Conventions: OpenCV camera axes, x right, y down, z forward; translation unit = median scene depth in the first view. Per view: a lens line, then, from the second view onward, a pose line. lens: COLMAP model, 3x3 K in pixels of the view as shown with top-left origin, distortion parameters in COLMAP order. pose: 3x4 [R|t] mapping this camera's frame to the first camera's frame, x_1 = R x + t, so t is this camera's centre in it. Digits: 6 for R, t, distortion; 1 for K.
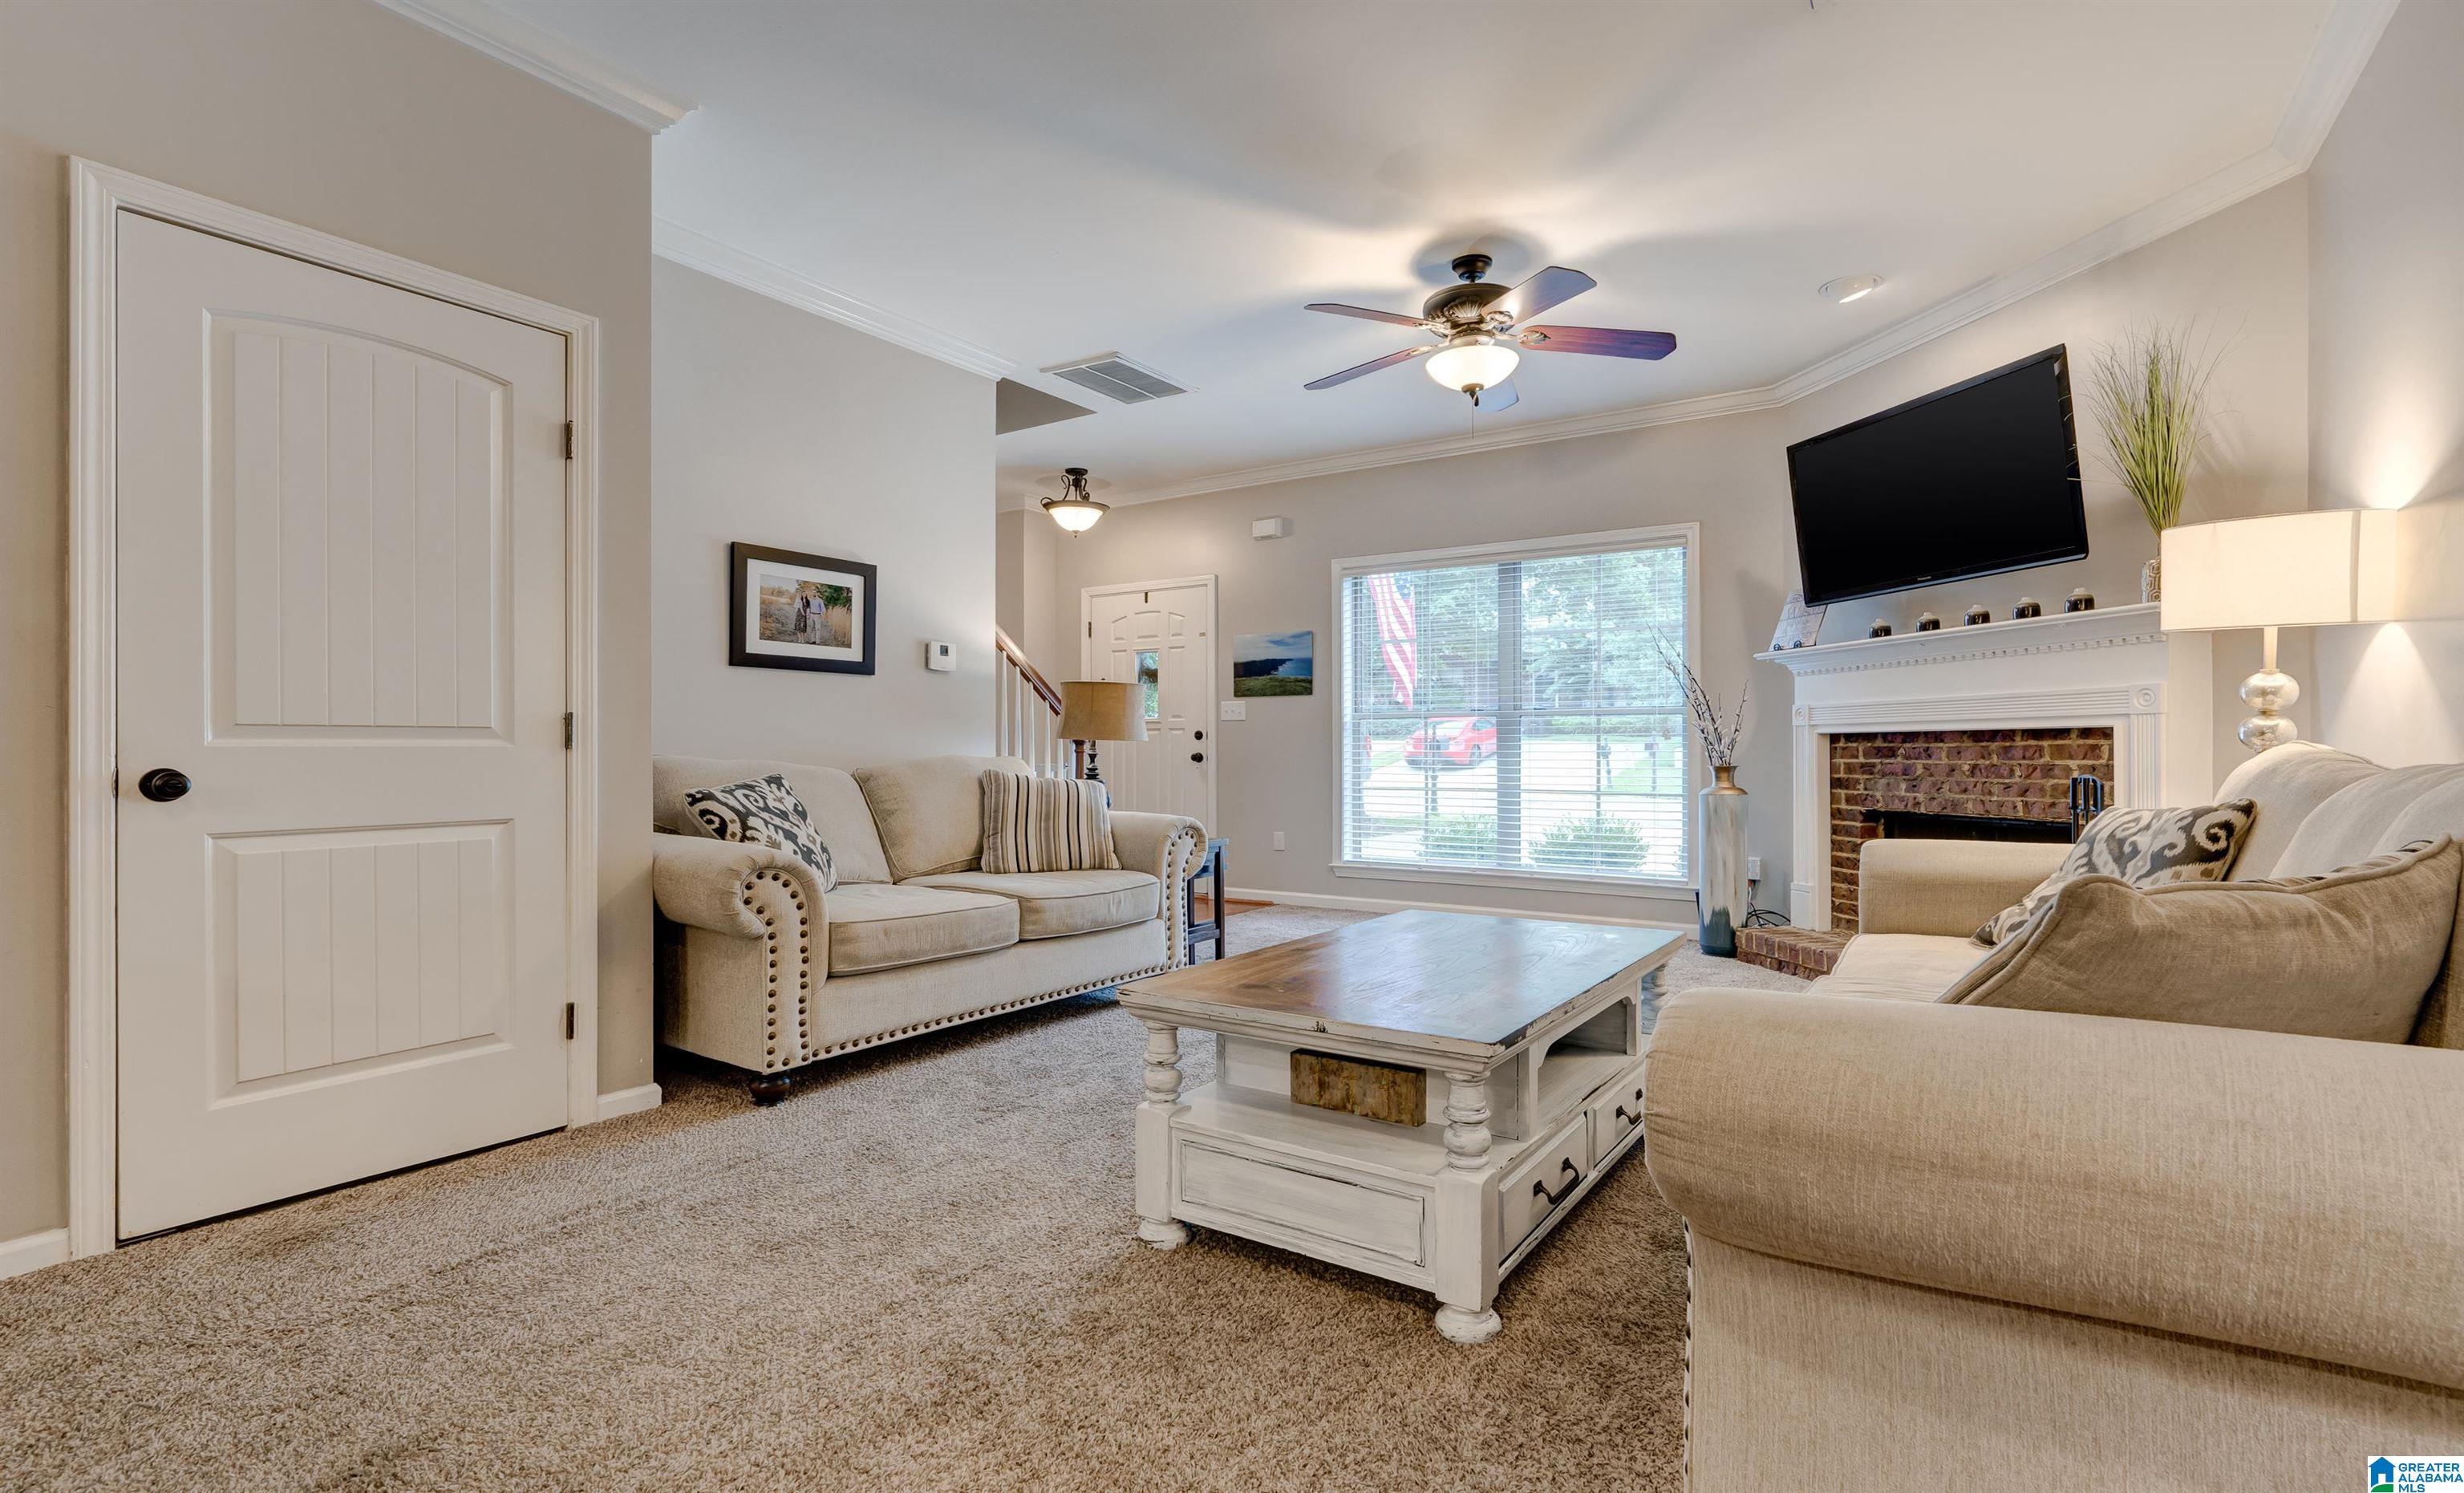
lens RADIAL K [[1132.8, 0, 1232.0], [0, 1132.8, 746.5], [0, 0, 1]] dist [0.003346, 0.000752]
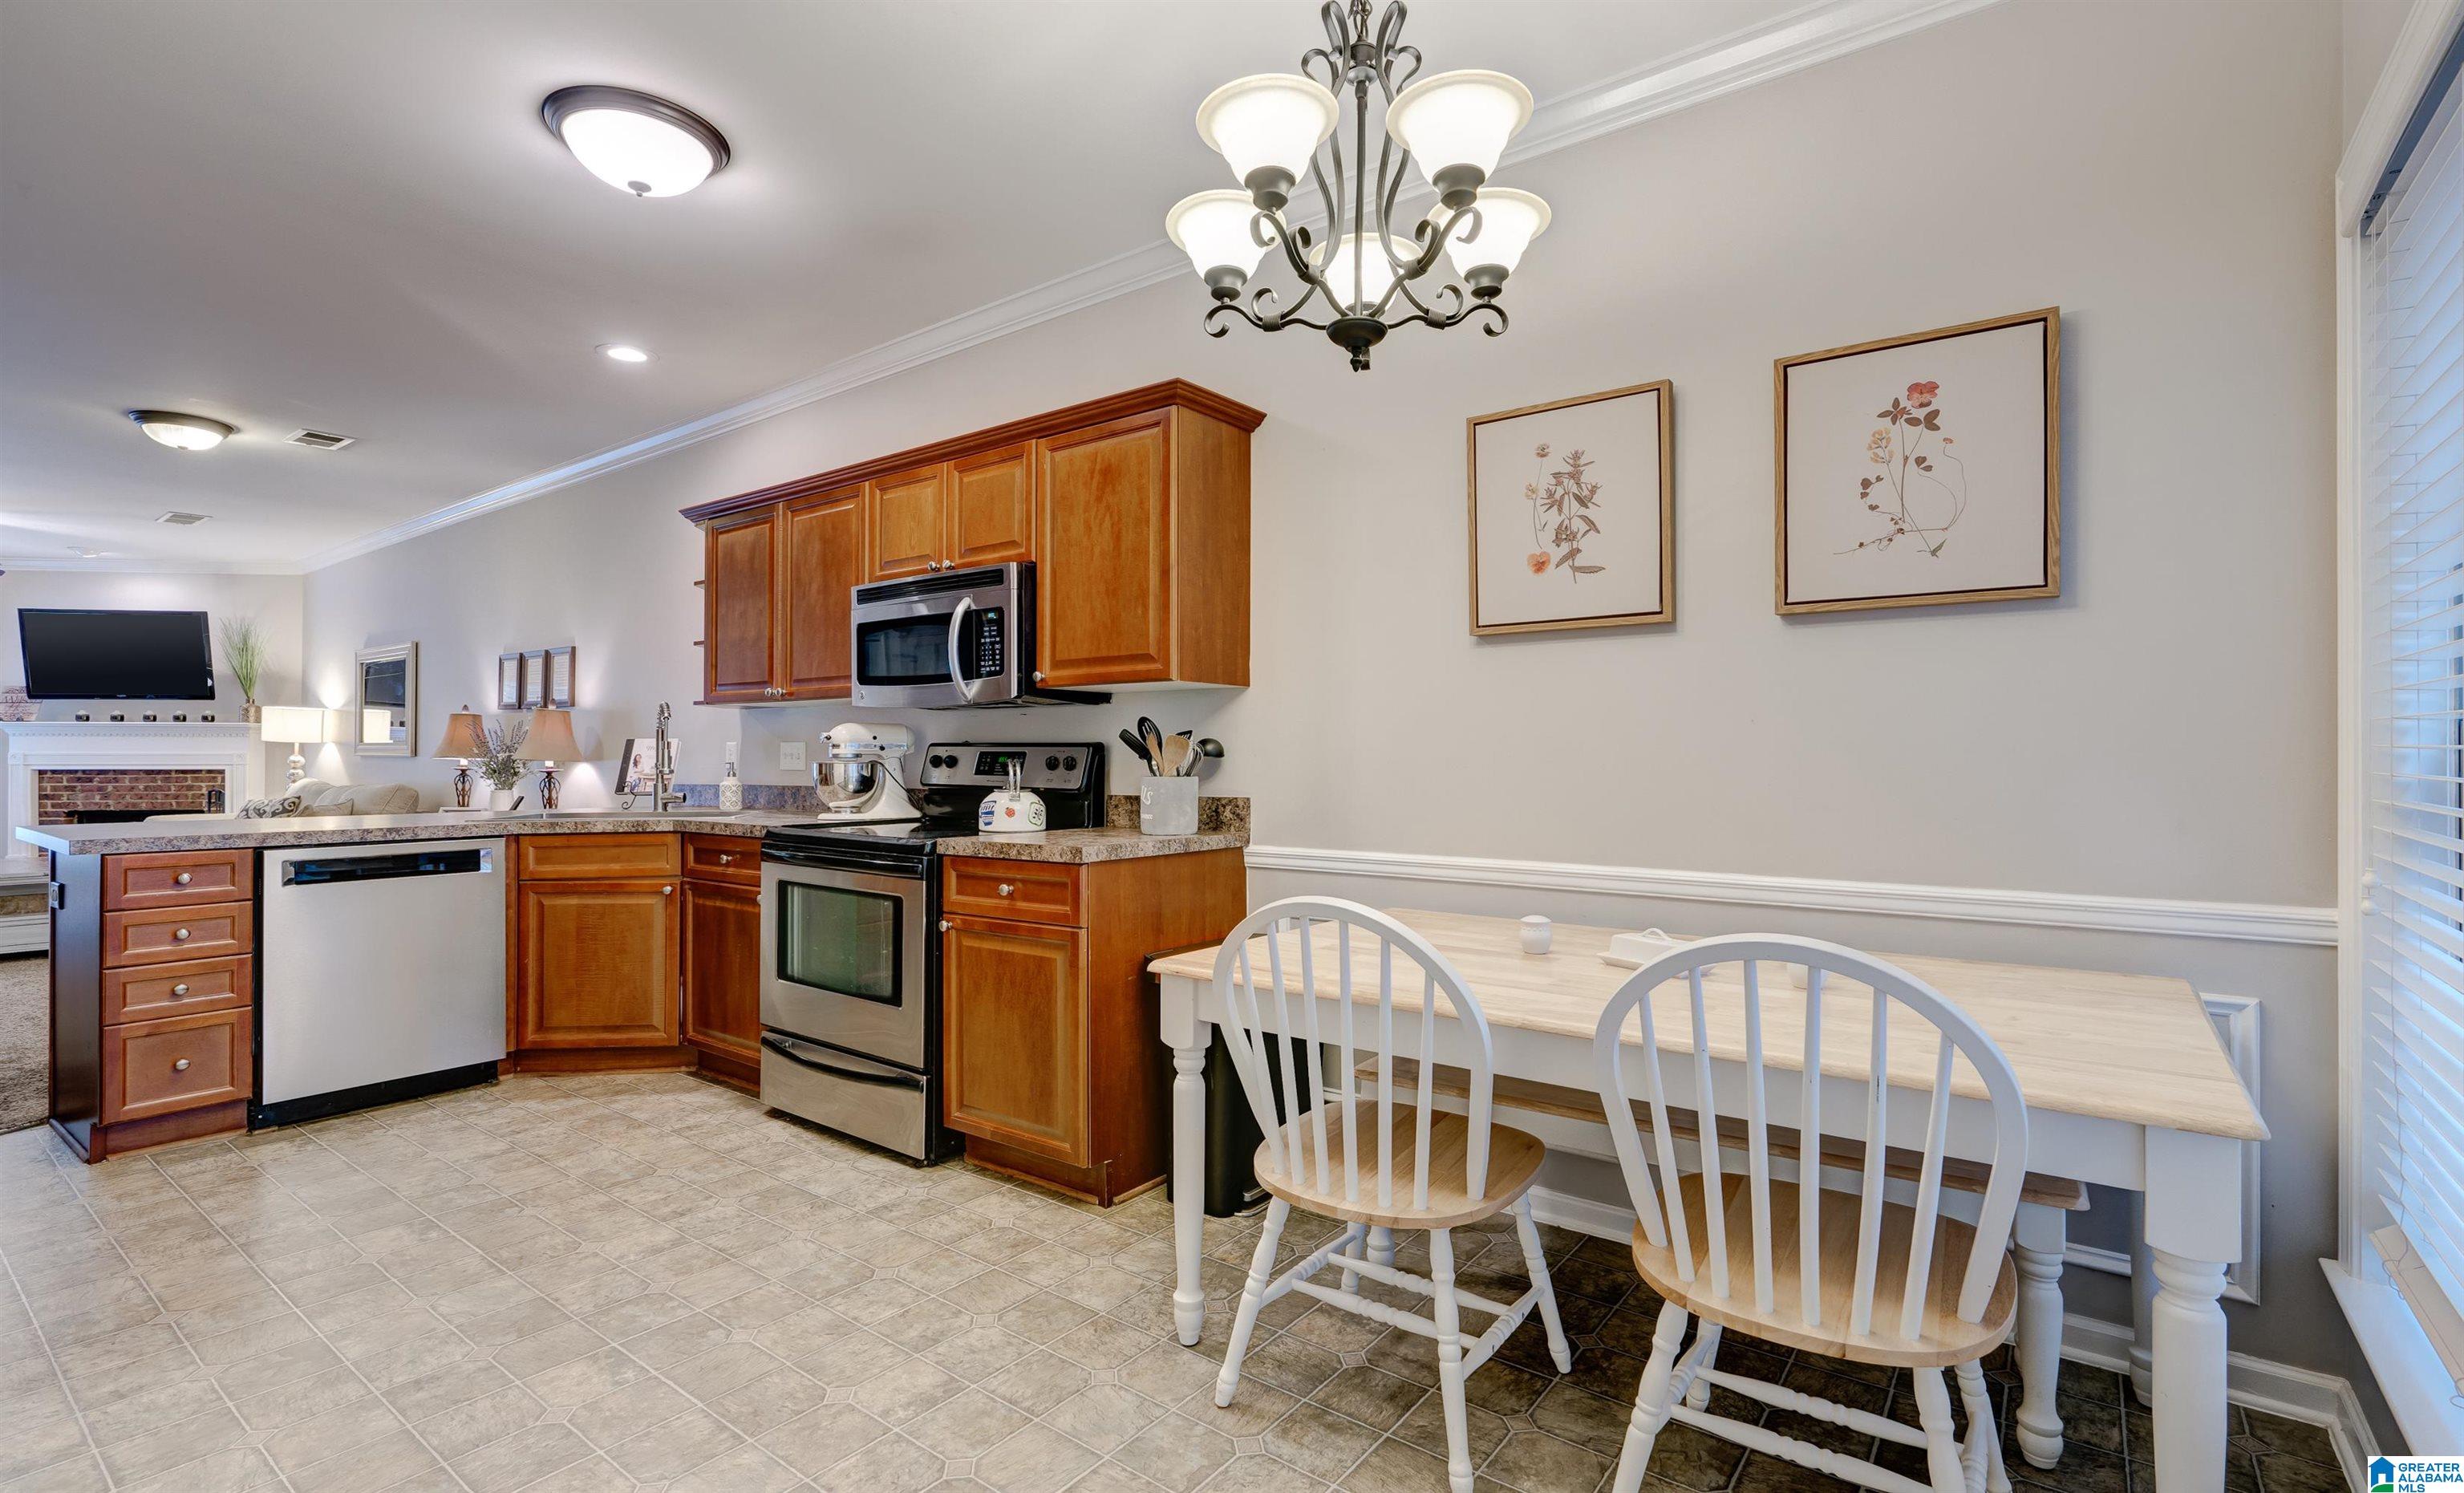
lens RADIAL K [[1132.8, 0, 1232.0], [0, 1132.8, 746.5], [0, 0, 1]] dist [0.003346, 0.000752]
pose [[0.061469, 0.007535, 0.998081, -1.396974], [-0.005146, 0.999961, -0.007232, -0.053966], [-0.998096, -0.004691, 0.061505, -1.208421]]
